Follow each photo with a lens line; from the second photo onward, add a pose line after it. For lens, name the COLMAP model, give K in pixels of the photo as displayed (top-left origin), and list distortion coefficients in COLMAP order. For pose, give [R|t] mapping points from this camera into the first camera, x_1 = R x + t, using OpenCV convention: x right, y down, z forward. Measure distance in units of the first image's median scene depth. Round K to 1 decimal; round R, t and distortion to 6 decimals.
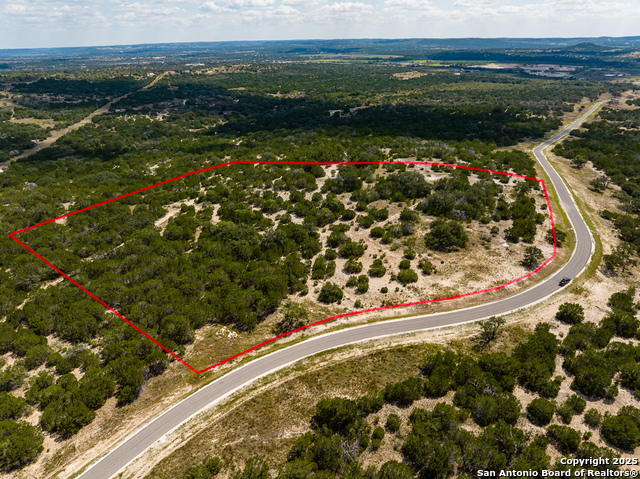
lens RADIAL K [[450.8, 0, 320.0], [0, 450.8, 243.5], [0, 0, 1]] dist [-0.055747, 0.031054]
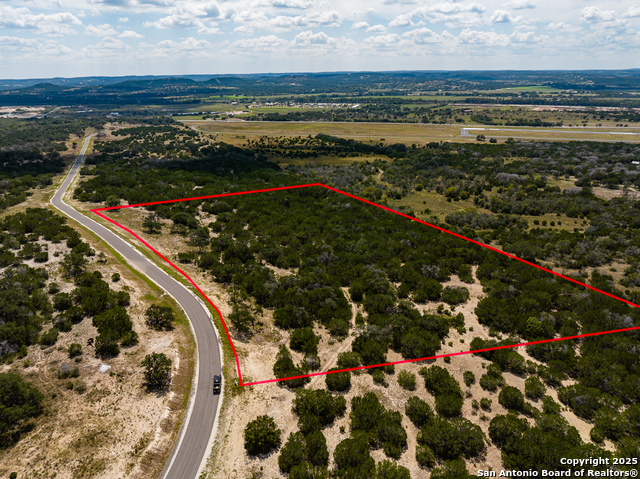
lens RADIAL K [[450.8, 0, 319.3], [0, 450.8, 240.5], [0, 0, 1]] dist [-0.055747, 0.031054]
pose [[0.508112, -0.295921, 0.808859, 0.080598], [0.364902, 0.924637, 0.109052, -0.079484], [-0.780172, 0.239744, 0.577801, 0.247933]]
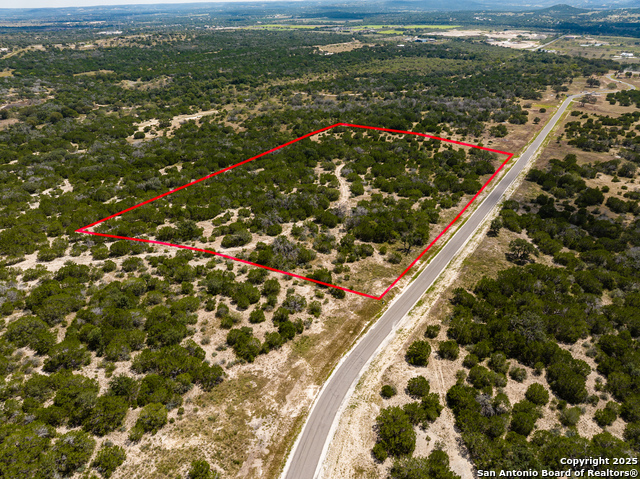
lens RADIAL K [[450.8, 0, 318.4], [0, 450.8, 241.7], [0, 0, 1]] dist [-0.055747, 0.031054]
pose [[0.998873, -0.022281, 0.041904, 0.650308], [0.019396, 0.997494, 0.068043, -0.465176], [-0.043316, -0.067154, 0.996802, 0.978736]]
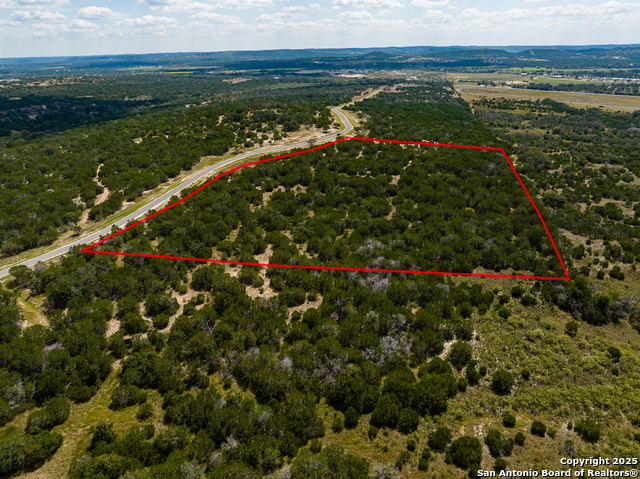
lens RADIAL K [[450.8, 0, 319.9], [0, 450.8, 240.2], [0, 0, 1]] dist [-0.055747, 0.031054]
pose [[0.929245, -0.148938, 0.338115, -0.288525], [0.159256, 0.987233, -0.002813, 0.385986], [-0.333380, 0.056461, 0.941100, -0.766070]]
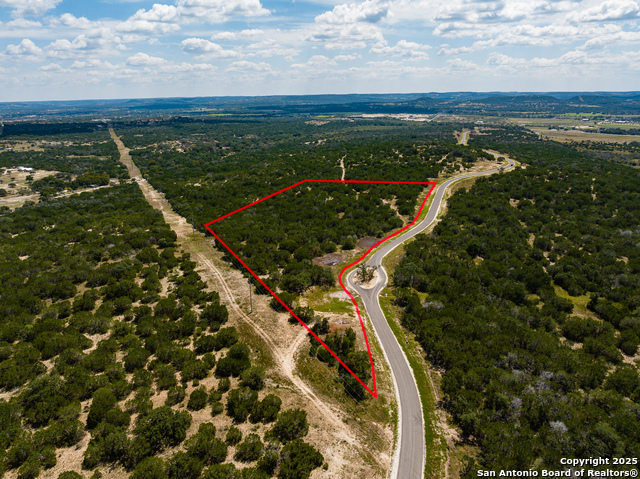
lens RADIAL K [[450.8, 0, 324.5], [0, 450.8, 238.2], [0, 0, 1]] dist [-0.055747, 0.031054]
pose [[0.952245, -0.094378, 0.290382, -0.987593], [0.129443, 0.986120, -0.103977, 0.437664], [-0.276538, 0.136599, 0.951245, -0.921210]]
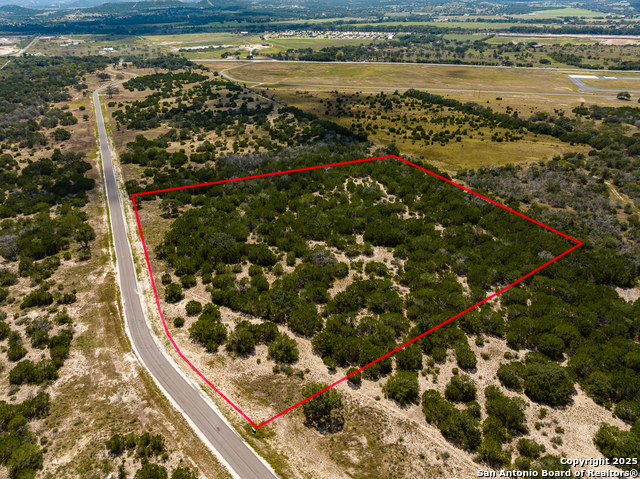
lens RADIAL K [[450.8, 0, 322.2], [0, 450.8, 240.6], [0, 0, 1]] dist [-0.055747, 0.031054]
pose [[0.482881, -0.423870, 0.766264, 0.441203], [0.372865, 0.891280, 0.258053, -0.455580], [-0.792337, 0.161104, 0.588428, 0.919905]]
